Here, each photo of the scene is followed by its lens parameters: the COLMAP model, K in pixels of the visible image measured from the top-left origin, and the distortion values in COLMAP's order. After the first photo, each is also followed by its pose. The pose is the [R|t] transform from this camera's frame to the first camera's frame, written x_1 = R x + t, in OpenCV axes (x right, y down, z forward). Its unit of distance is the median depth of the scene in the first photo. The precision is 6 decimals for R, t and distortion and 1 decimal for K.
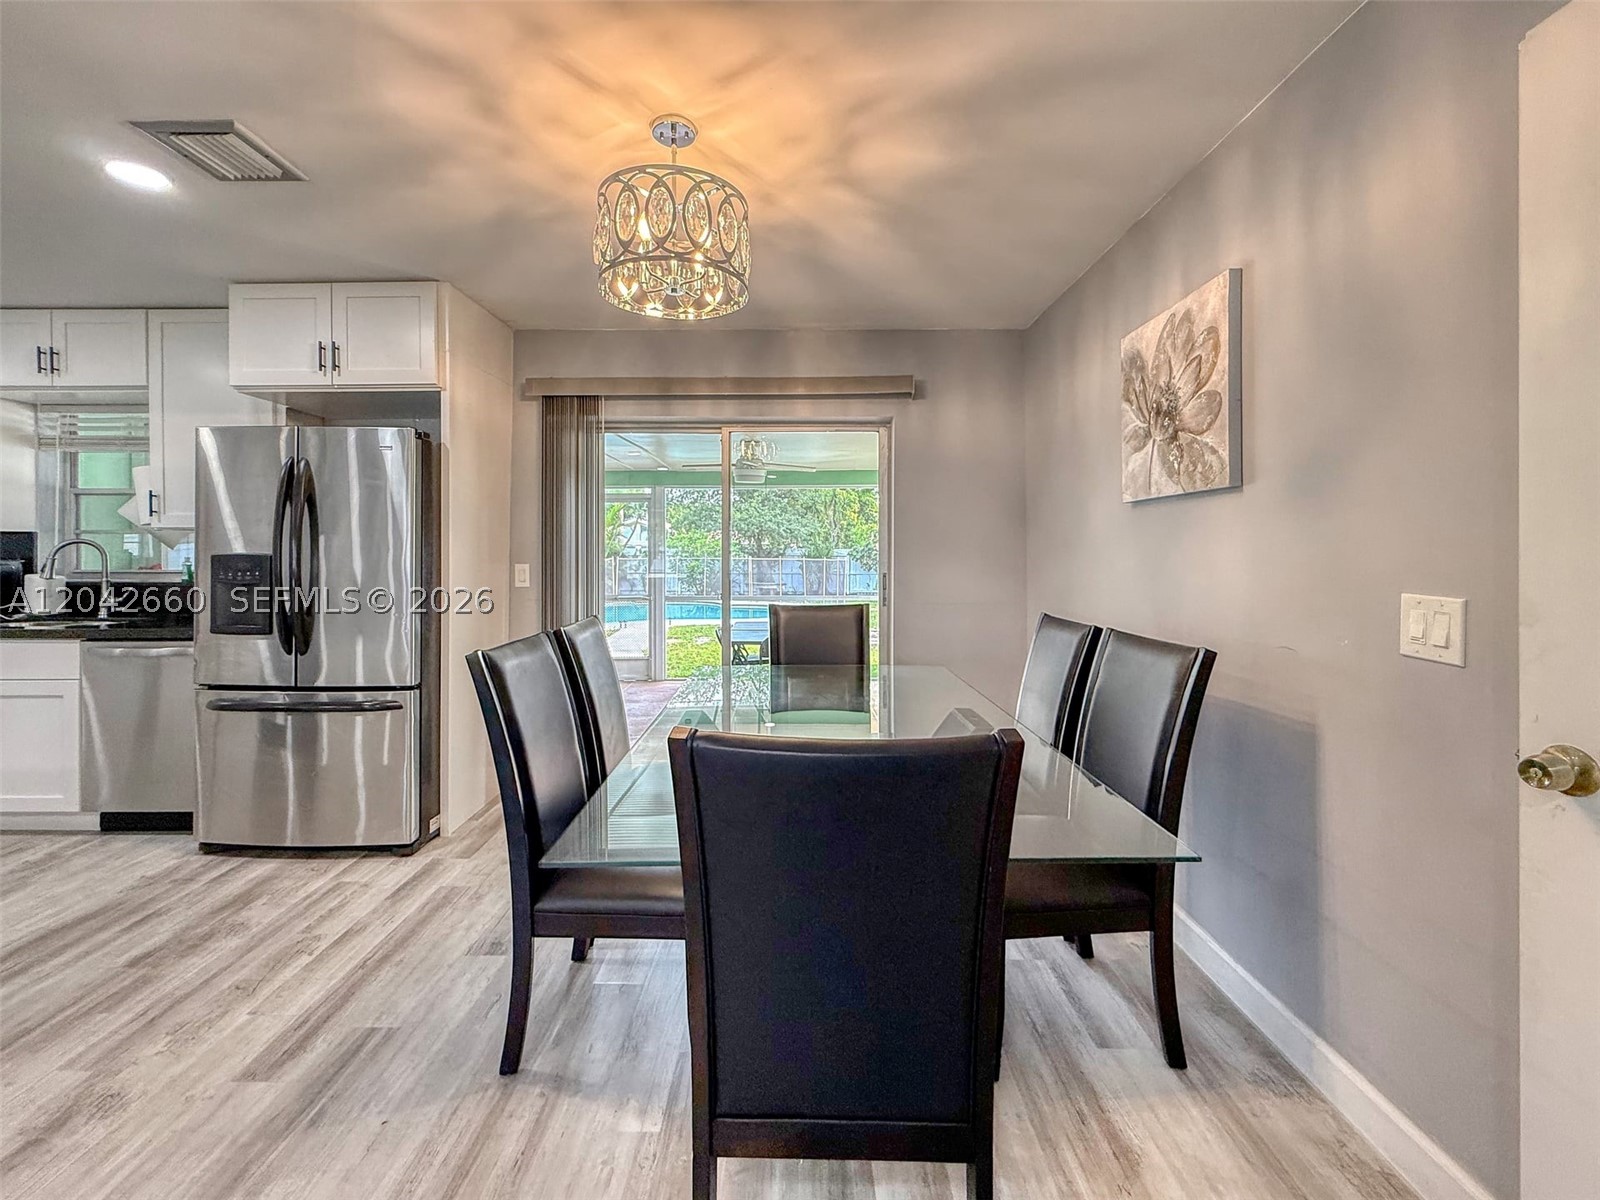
lens RADIAL K [[662.9, 0, 798.4], [0, 662.9, 550.0], [0, 0, 1]] dist [0.001025, 0.000102]
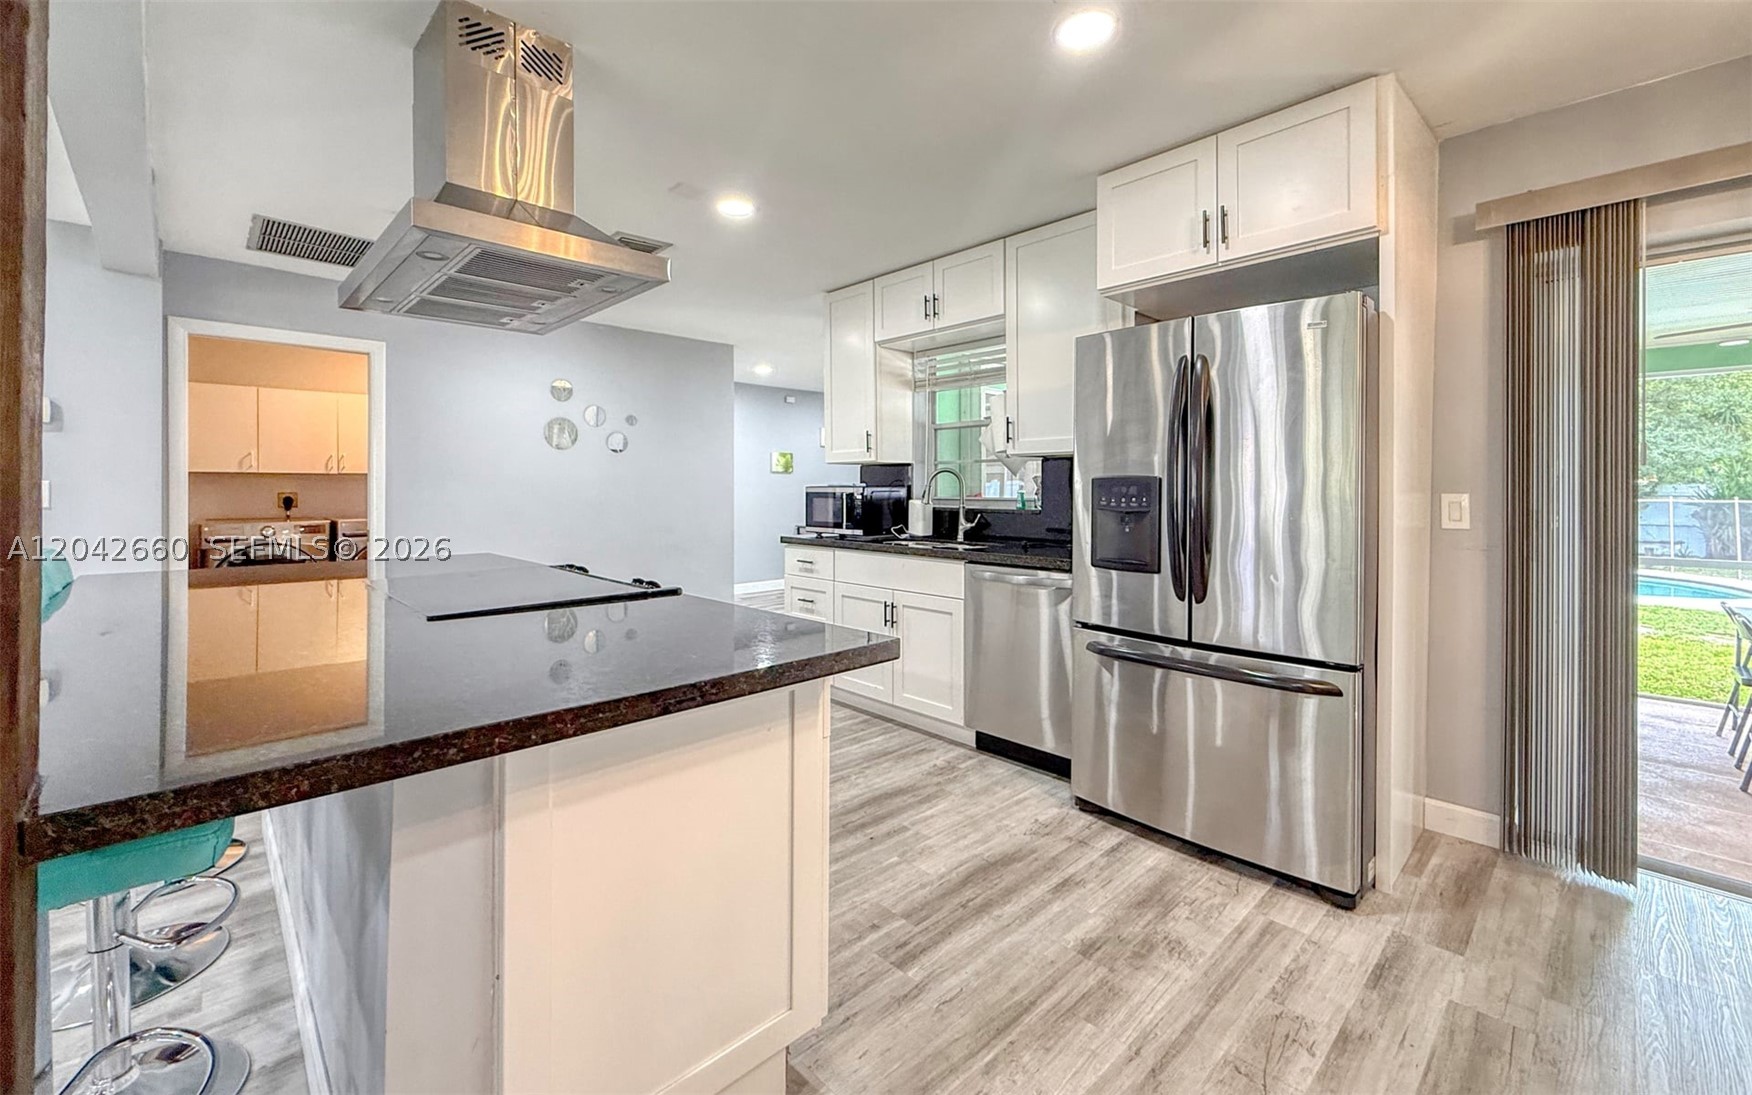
lens RADIAL K [[712.8, 0, 879.0], [0, 712.8, 486.1], [0, 0, 1]] dist [-0.000045, 0.000097]
pose [[0.698137, -0.000827, -0.715963, -0.397904], [-0.003410, 0.999984, -0.004480, 0.023238], [0.715956, 0.005569, 0.698123, 0.127002]]
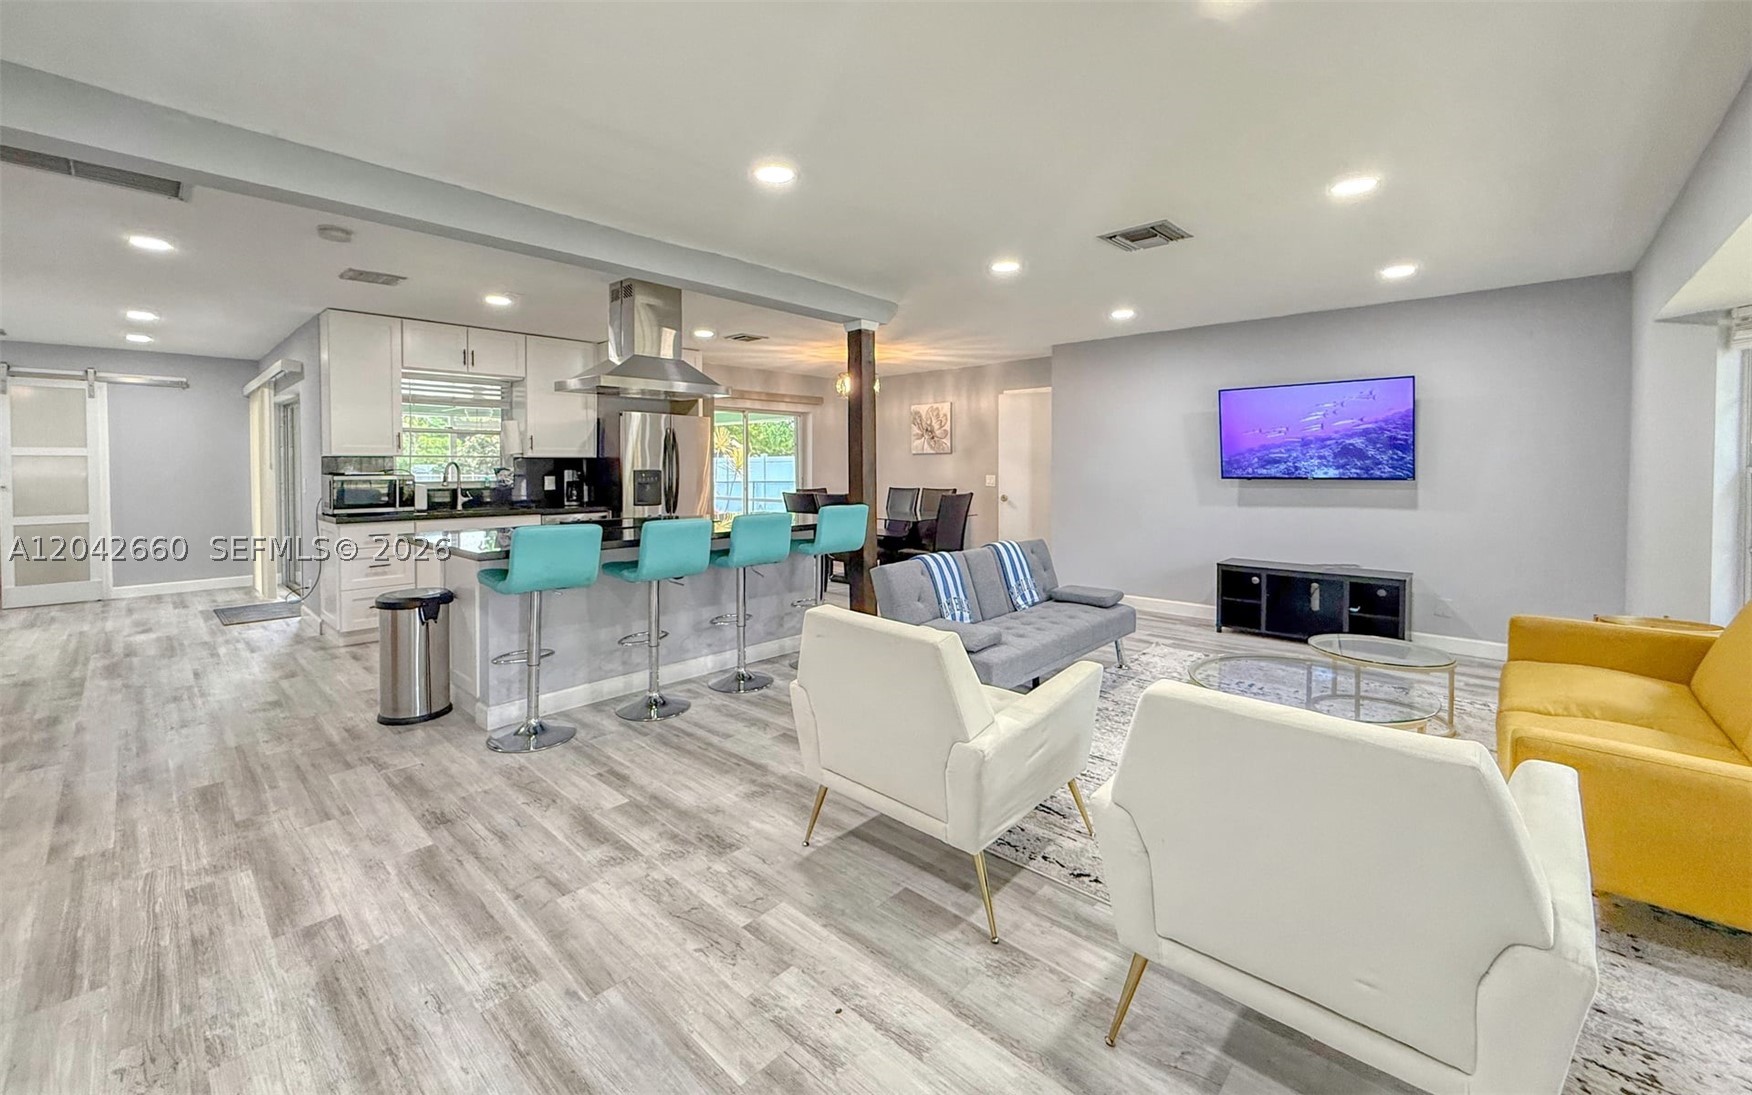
lens RADIAL K [[694.5, 0, 870.1], [0, 694.5, 482.0], [0, 0, 1]] dist [-0.000544, -0.000099]
pose [[0.681433, -0.017610, 0.731669, -2.037439], [0.002793, 0.999766, 0.021462, -0.001423], [-0.731875, -0.012582, 0.681323, -1.150571]]
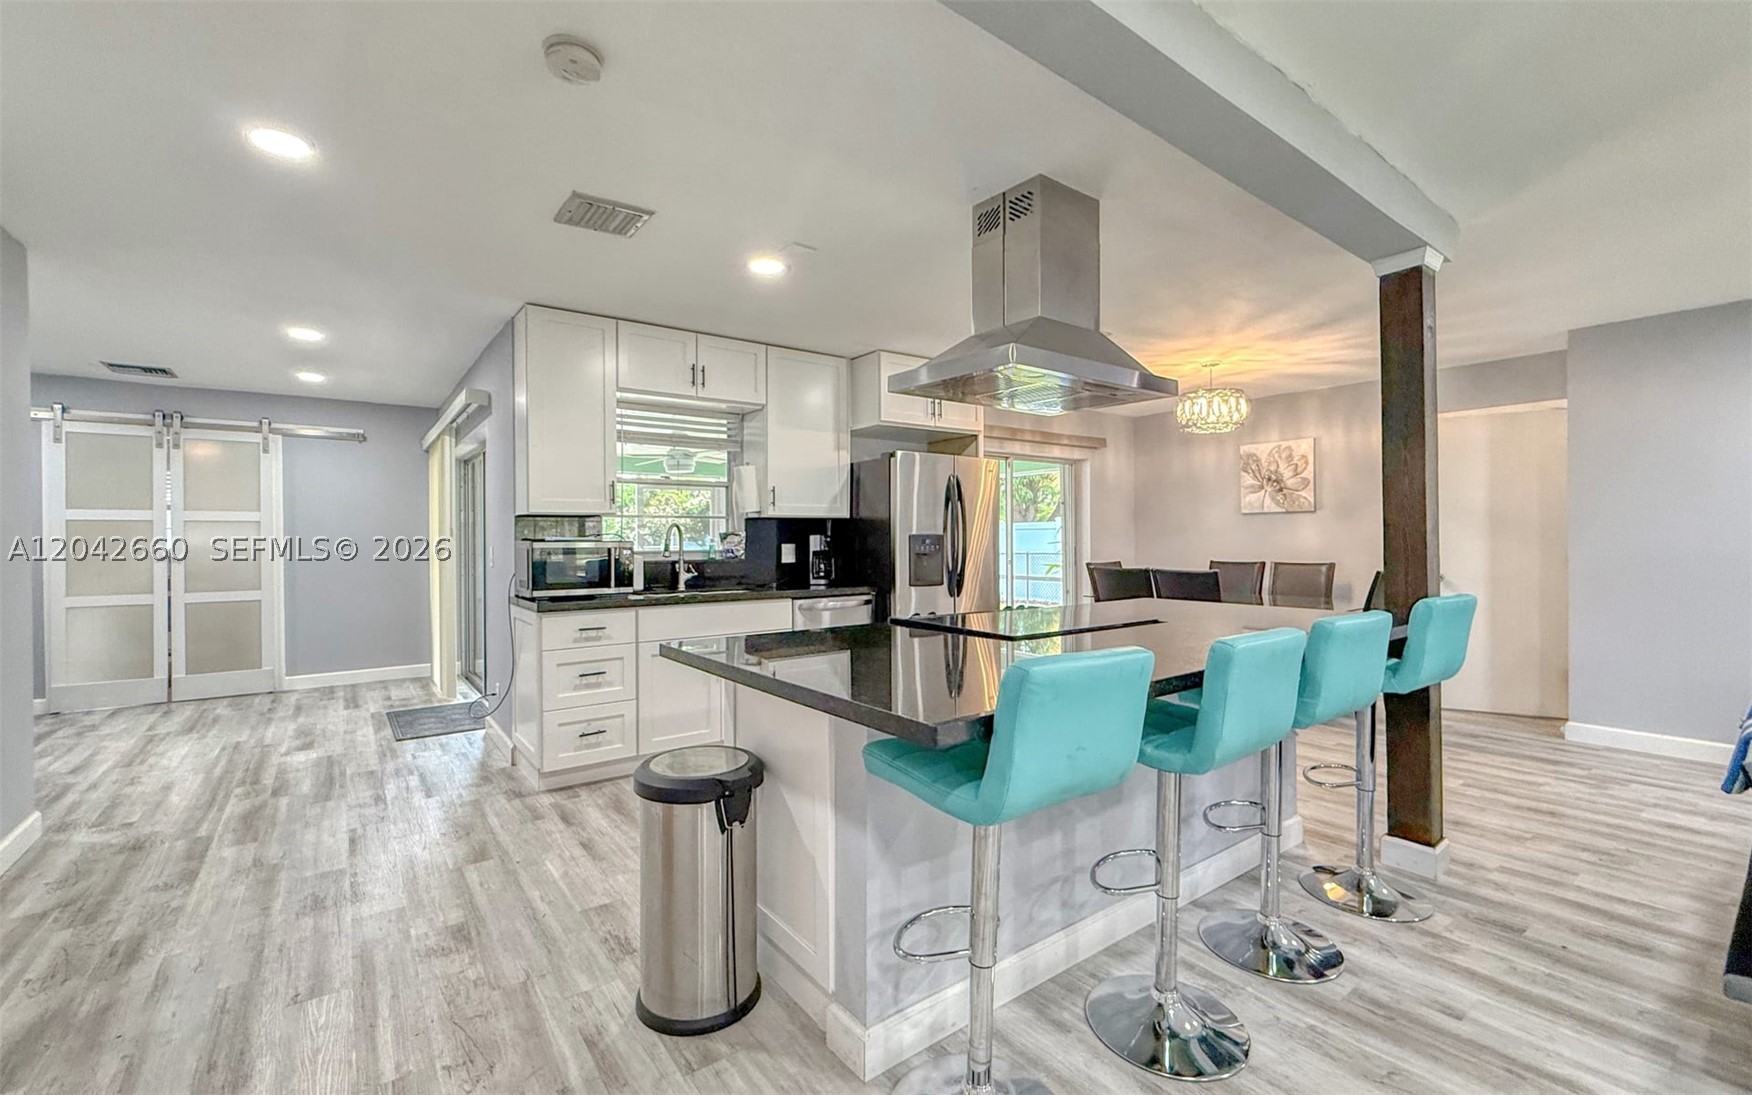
lens RADIAL K [[727.6, 0, 876.0], [0, 727.6, 547.5], [0, 0, 1]] dist [-0.001412, -0.000316]
pose [[0.801123, -0.011243, 0.598394, -1.953665], [0.005334, 0.999918, 0.011646, 0.015362], [-0.598476, -0.006138, 0.801117, -0.305182]]
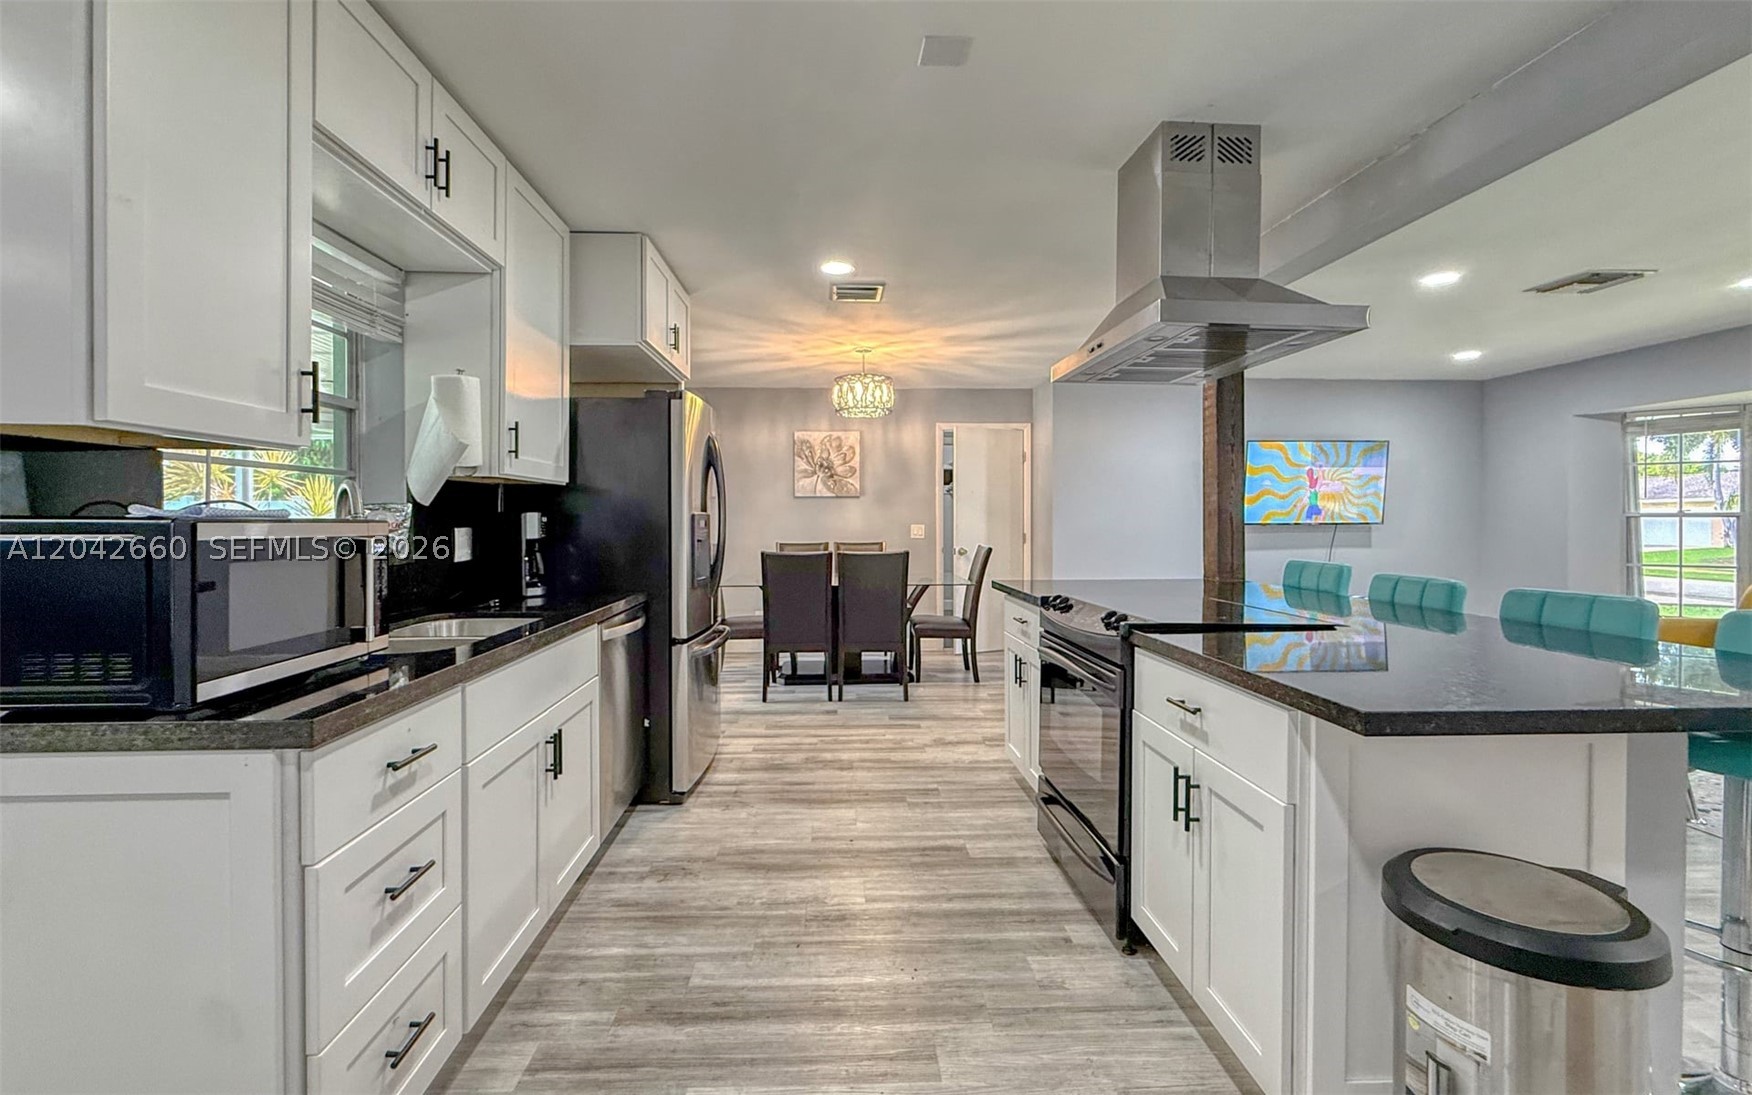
lens RADIAL K [[741.2, 0, 852.9], [0, 741.2, 527.7], [0, 0, 1]] dist [-0.000871, -0.000072]
pose [[-0.037753, -0.010085, 0.999236, -2.083241], [0.001890, 0.999947, 0.010164, 0.016978], [-0.999285, 0.002273, -0.037732, 0.788825]]
